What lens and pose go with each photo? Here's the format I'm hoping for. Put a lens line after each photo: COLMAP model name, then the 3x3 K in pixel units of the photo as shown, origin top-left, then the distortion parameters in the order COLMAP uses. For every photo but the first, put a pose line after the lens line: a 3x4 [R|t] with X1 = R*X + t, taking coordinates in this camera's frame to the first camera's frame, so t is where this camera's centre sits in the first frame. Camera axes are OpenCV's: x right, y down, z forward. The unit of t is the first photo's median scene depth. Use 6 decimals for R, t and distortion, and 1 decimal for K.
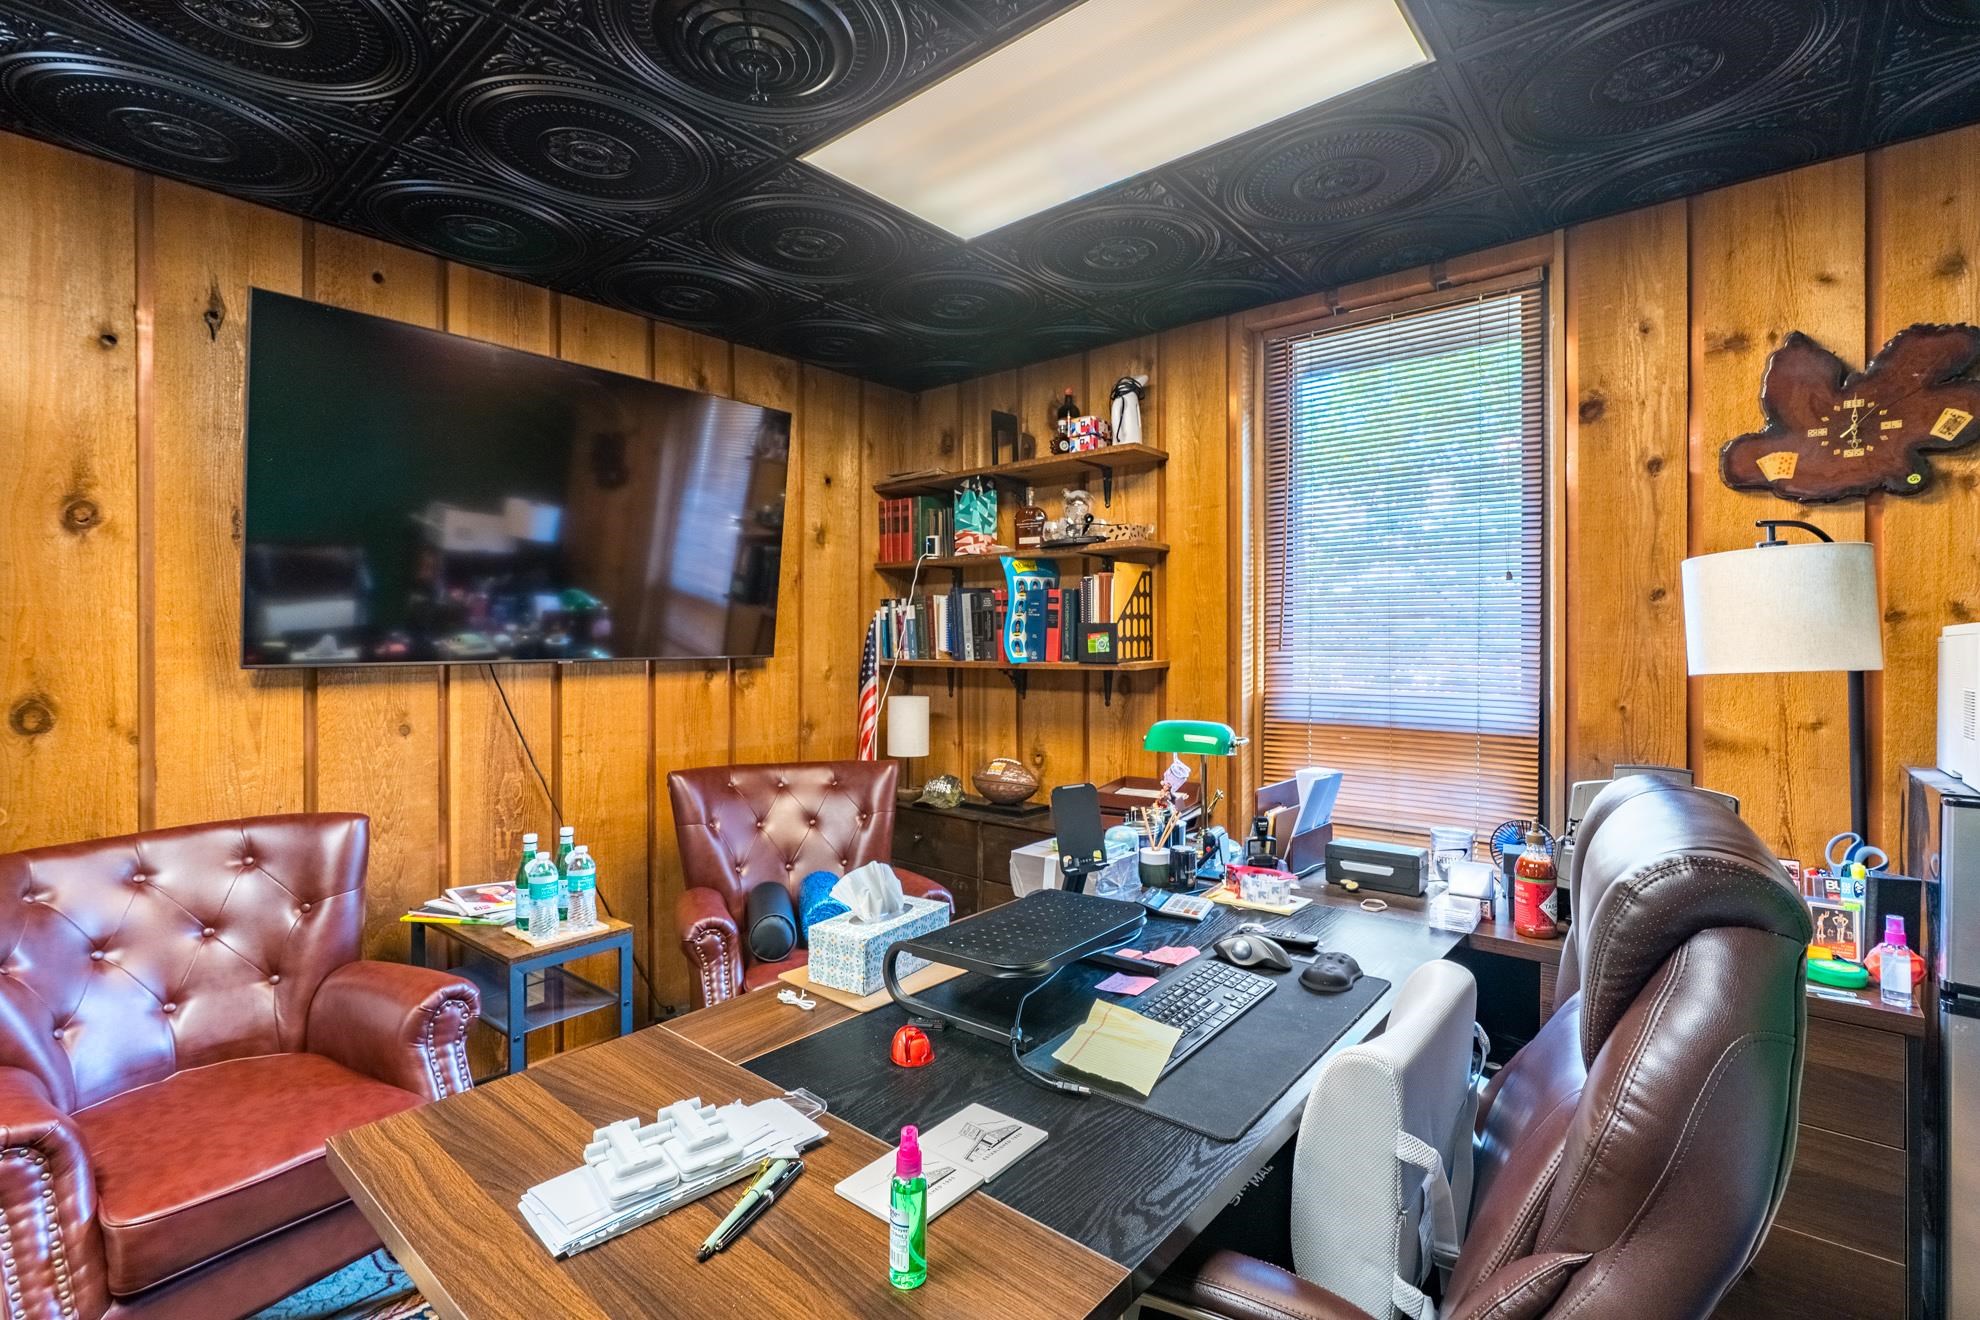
lens RADIAL K [[895.6, 0, 987.1], [0, 895.6, 643.4], [0, 0, 1]] dist [-0.002521, -0.000292]
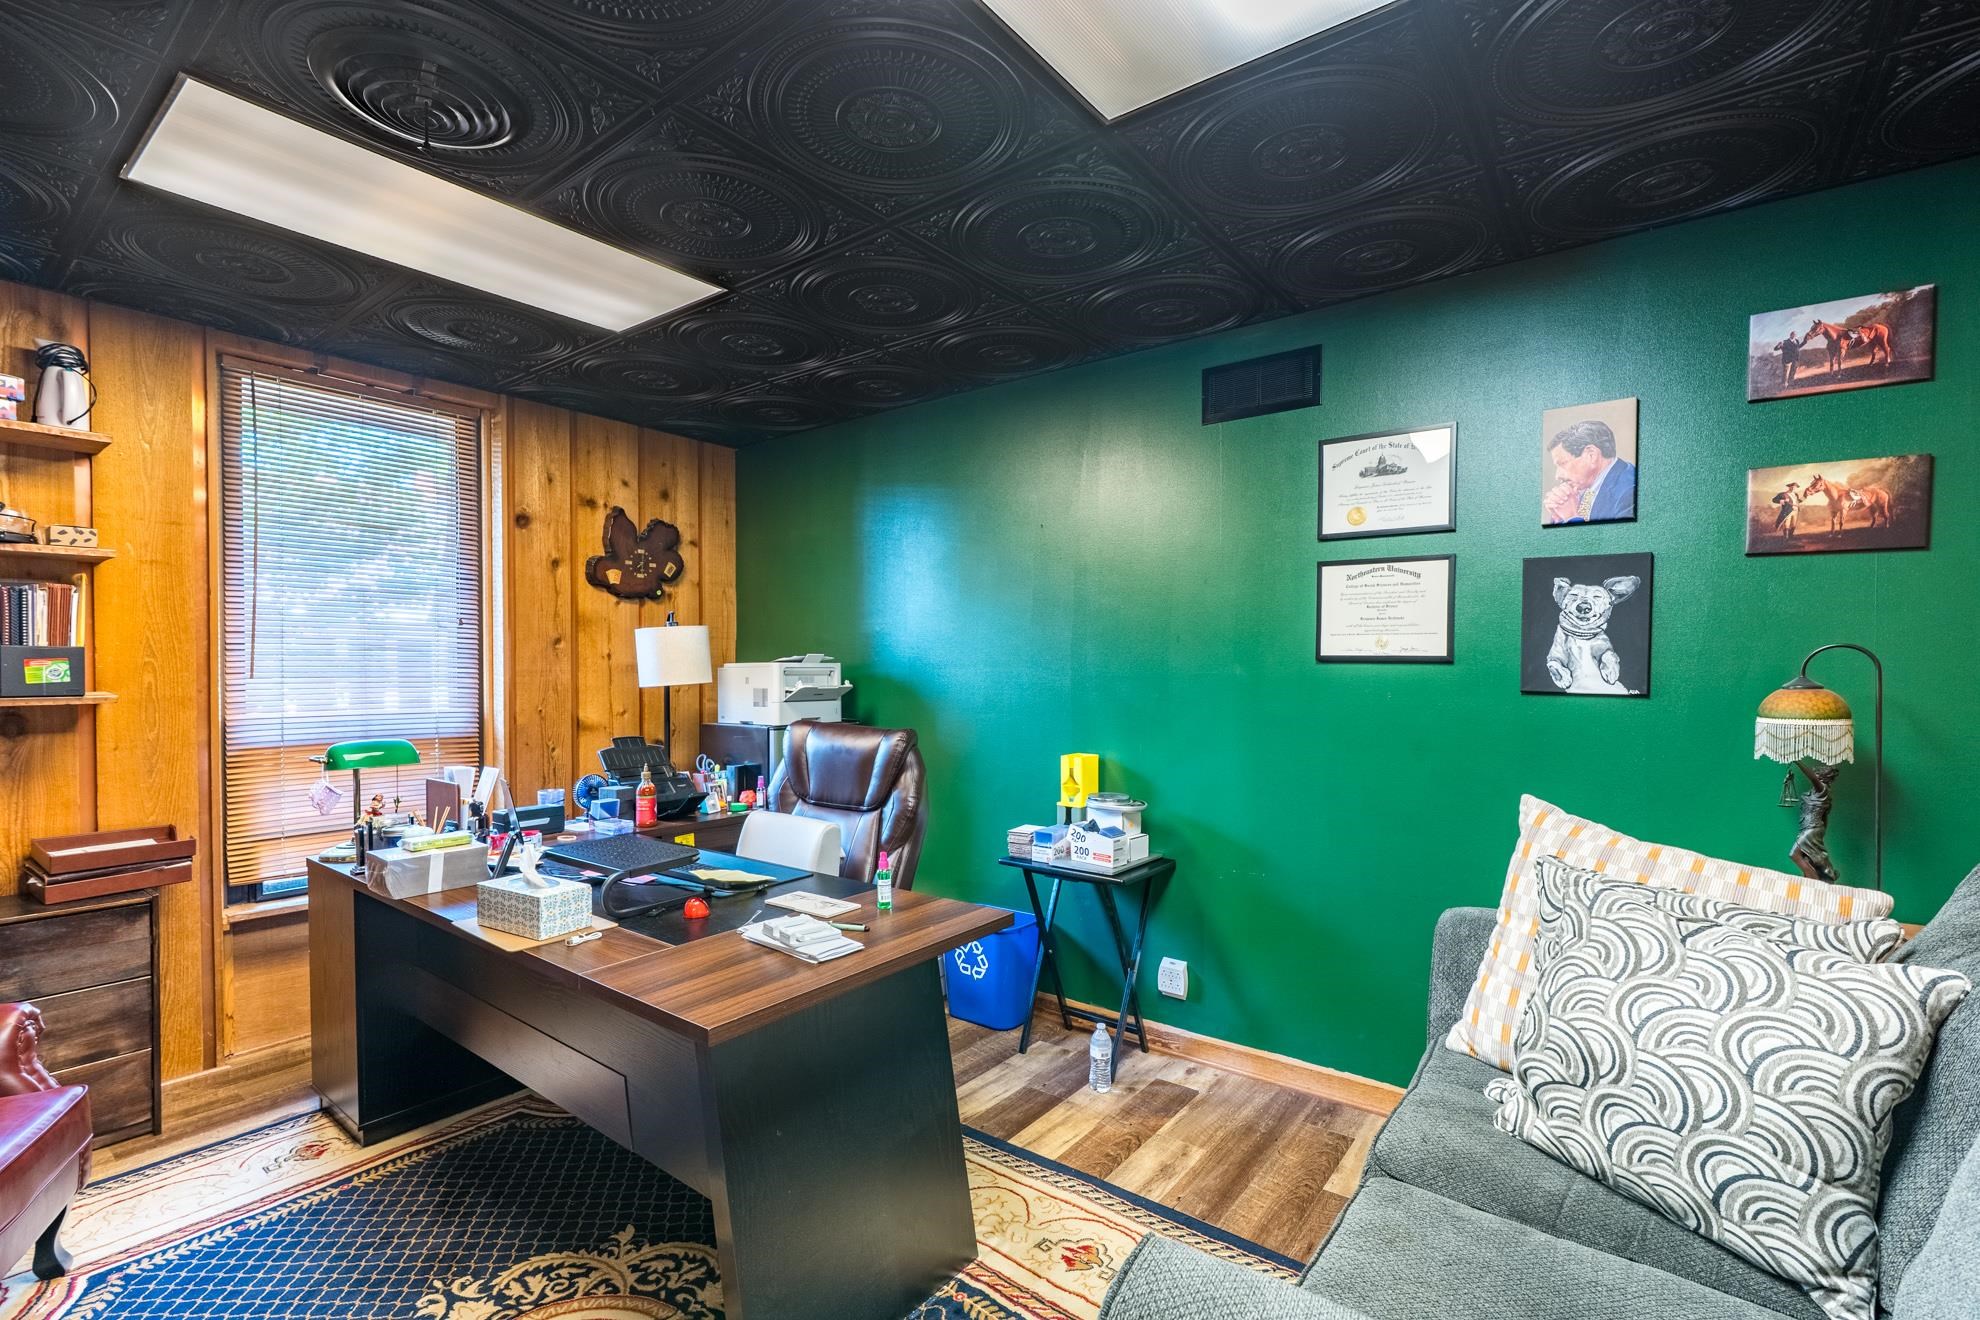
lens RADIAL K [[895.6, 0, 987.3], [0, 895.6, 671.3], [0, 0, 1]] dist [-0.002521, -0.000292]
pose [[-0.046488, -0.003208, 0.998914, -0.959253], [-0.000512, 0.999995, 0.003188, -0.004713], [-0.998919, -0.000363, -0.046490, 0.277806]]
